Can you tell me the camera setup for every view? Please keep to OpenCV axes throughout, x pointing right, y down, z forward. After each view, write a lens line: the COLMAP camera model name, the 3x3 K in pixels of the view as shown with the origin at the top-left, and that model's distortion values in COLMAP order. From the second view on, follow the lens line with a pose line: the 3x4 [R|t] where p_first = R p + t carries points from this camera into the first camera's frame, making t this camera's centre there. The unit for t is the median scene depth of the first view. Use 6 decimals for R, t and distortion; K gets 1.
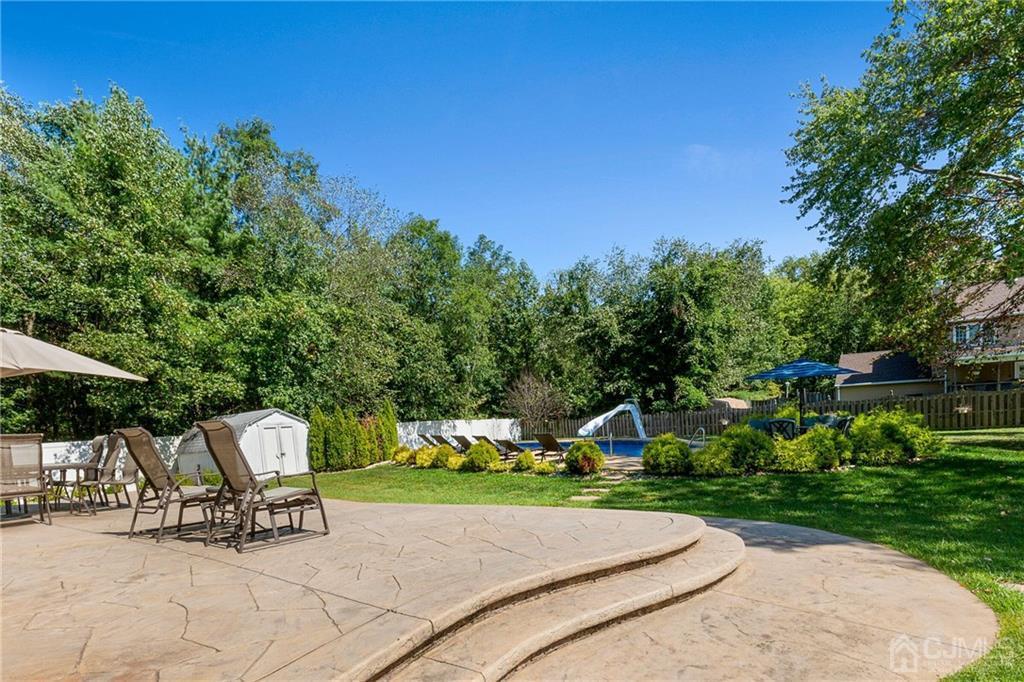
lens RADIAL K [[483.3, 0, 480.0], [0, 483.3, 433.4], [0, 0, 1]] dist [-0.000823, -0.000746]
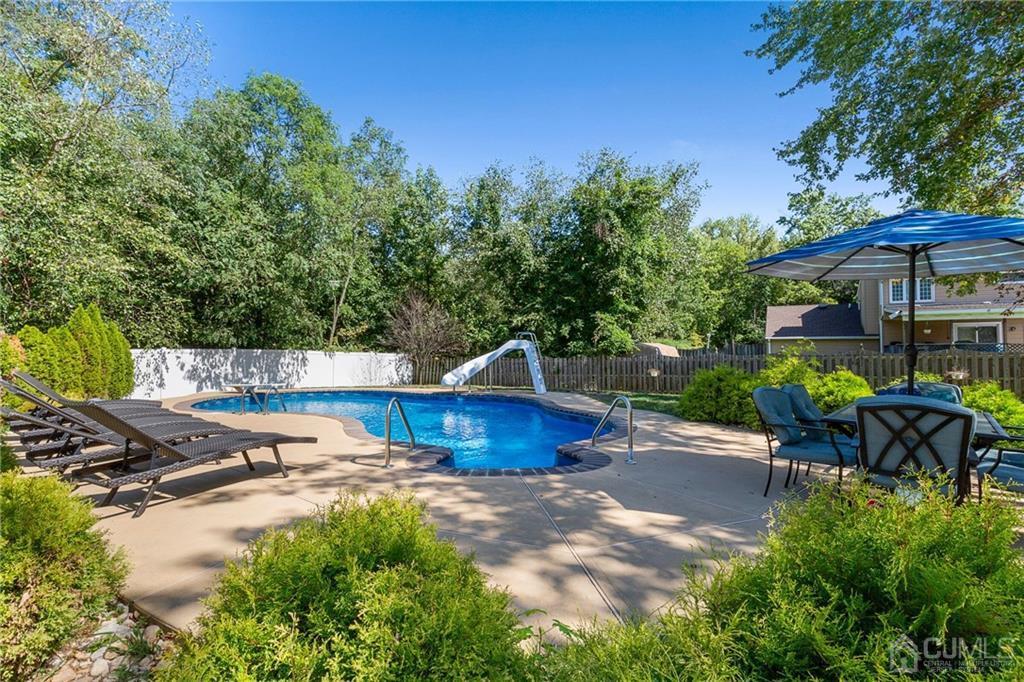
lens RADIAL K [[461.7, 0, 497.0], [0, 461.7, 331.8], [0, 0, 1]] dist [0.004165, -0.000603]
pose [[0.986258, 0.064912, 0.151926, 0.127995], [-0.052309, 0.994961, -0.085535, -0.011492], [-0.156713, 0.076412, 0.984684, 0.275021]]
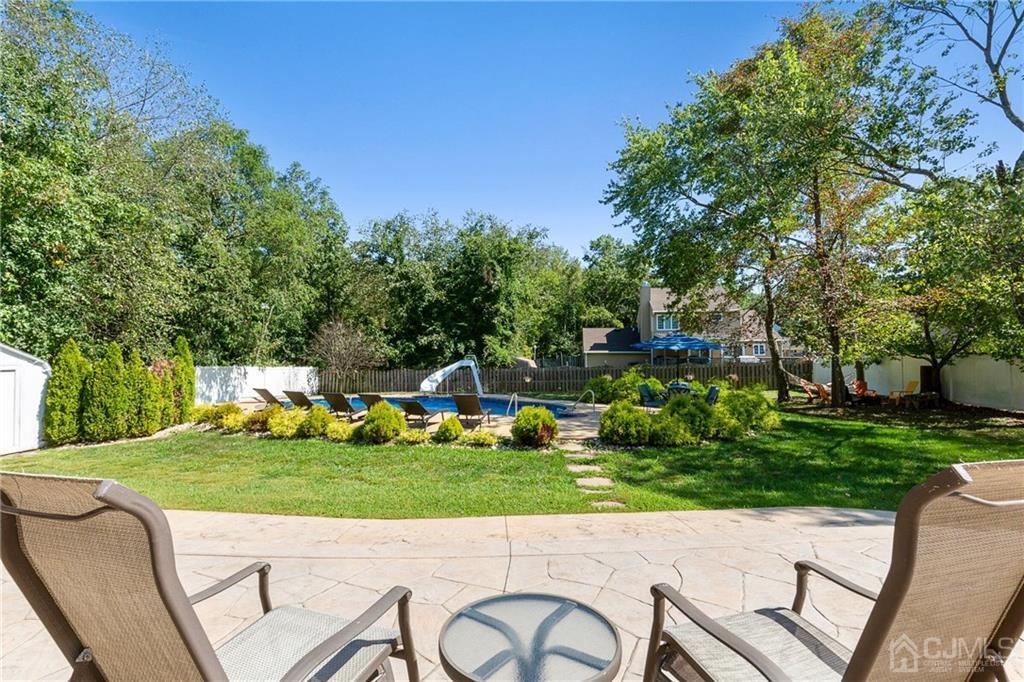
lens RADIAL K [[461.7, 0, 496.4], [0, 461.7, 328.9], [0, 0, 1]] dist [0.004165, -0.000603]
pose [[0.857216, 0.086758, 0.507595, -0.095444], [-0.028060, 0.992111, -0.122184, -0.006485], [-0.514191, 0.090495, 0.852888, 0.107020]]
